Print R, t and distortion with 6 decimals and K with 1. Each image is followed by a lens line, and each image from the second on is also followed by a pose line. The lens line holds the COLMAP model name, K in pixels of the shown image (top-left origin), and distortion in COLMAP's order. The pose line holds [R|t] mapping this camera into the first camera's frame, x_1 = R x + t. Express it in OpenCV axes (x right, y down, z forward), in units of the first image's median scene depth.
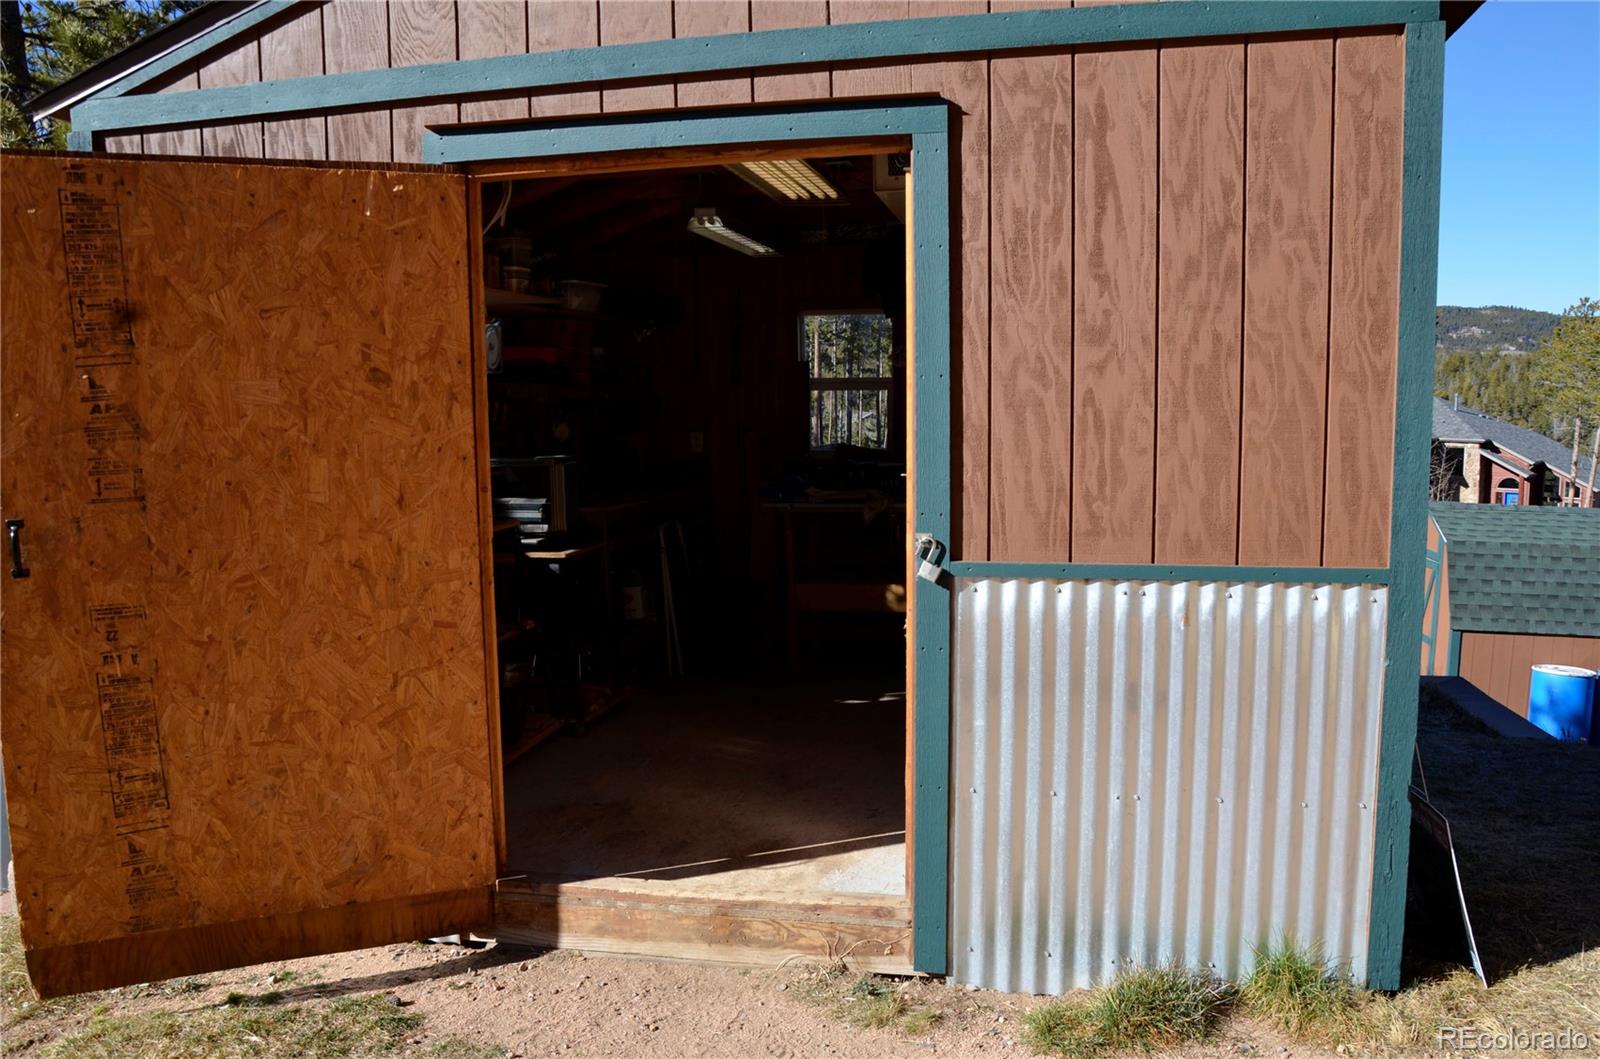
lens RADIAL K [[1267.9, 0, 800.4], [0, 1267.9, 534.0], [0, 0, 1]] dist [-0.090167, 0.053826]
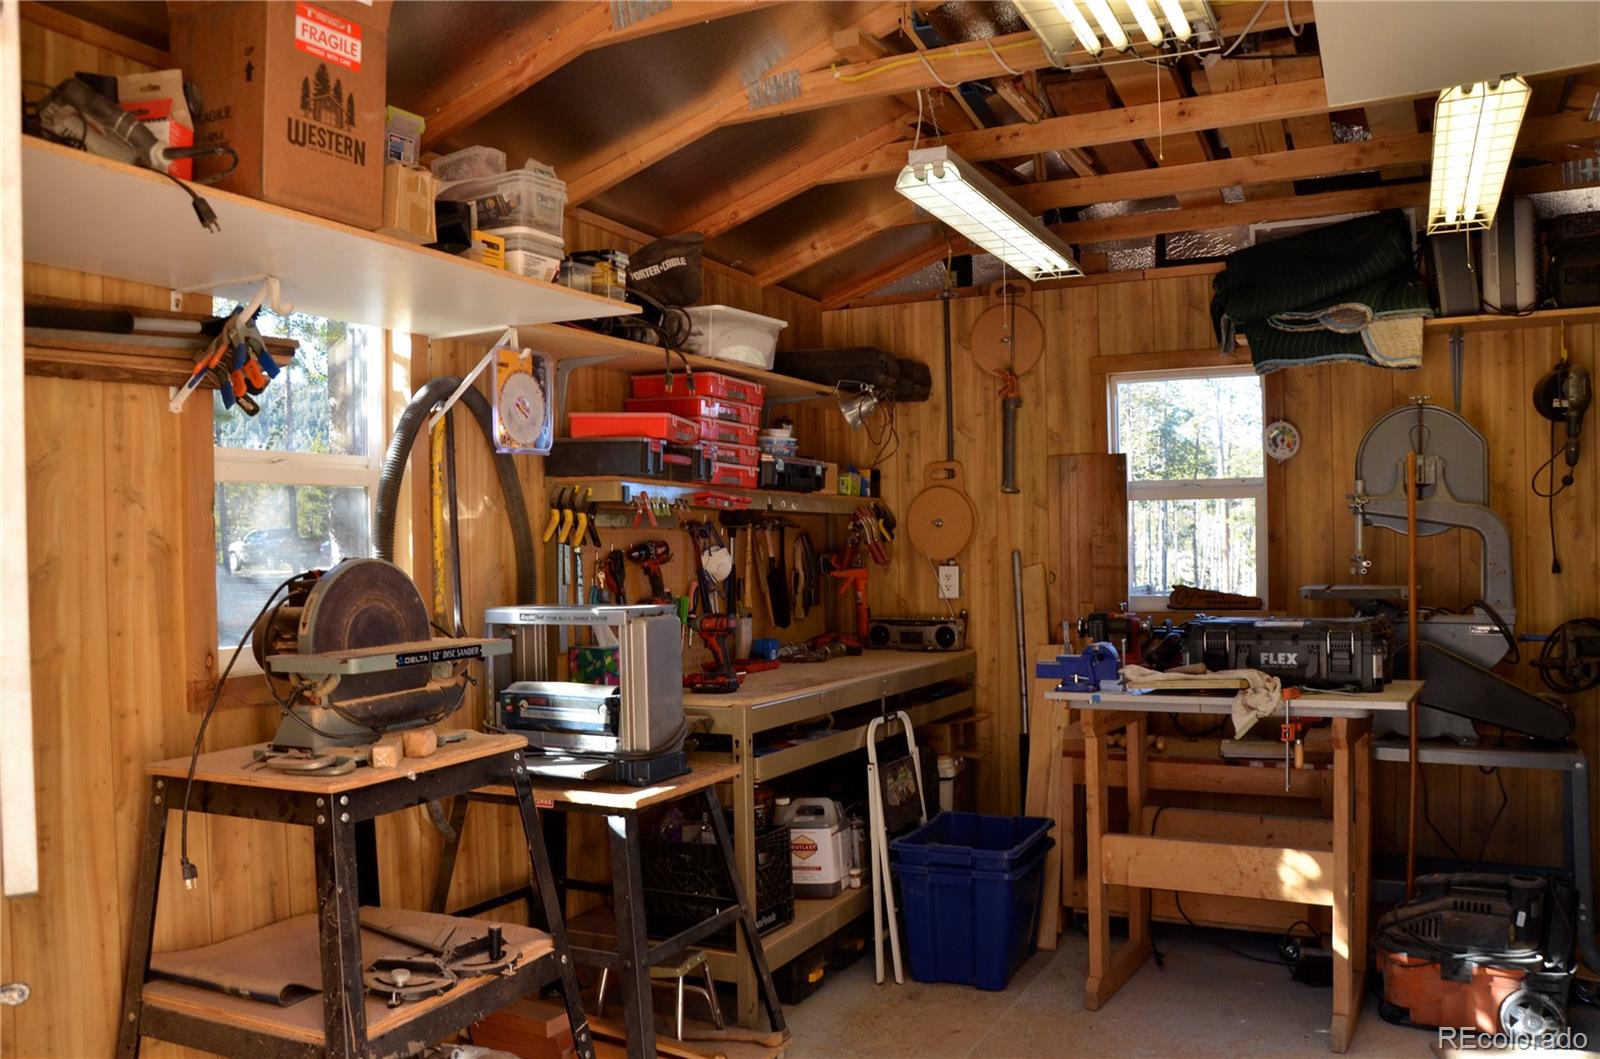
lens RADIAL K [[1267.9, 0, 789.0], [0, 1267.9, 531.5], [0, 0, 1]] dist [-0.090167, 0.053826]
pose [[0.968718, -0.002757, -0.248151, -0.000243], [-0.024990, 0.993772, -0.108595, -0.035608], [0.246905, 0.111400, 0.962615, 0.485396]]
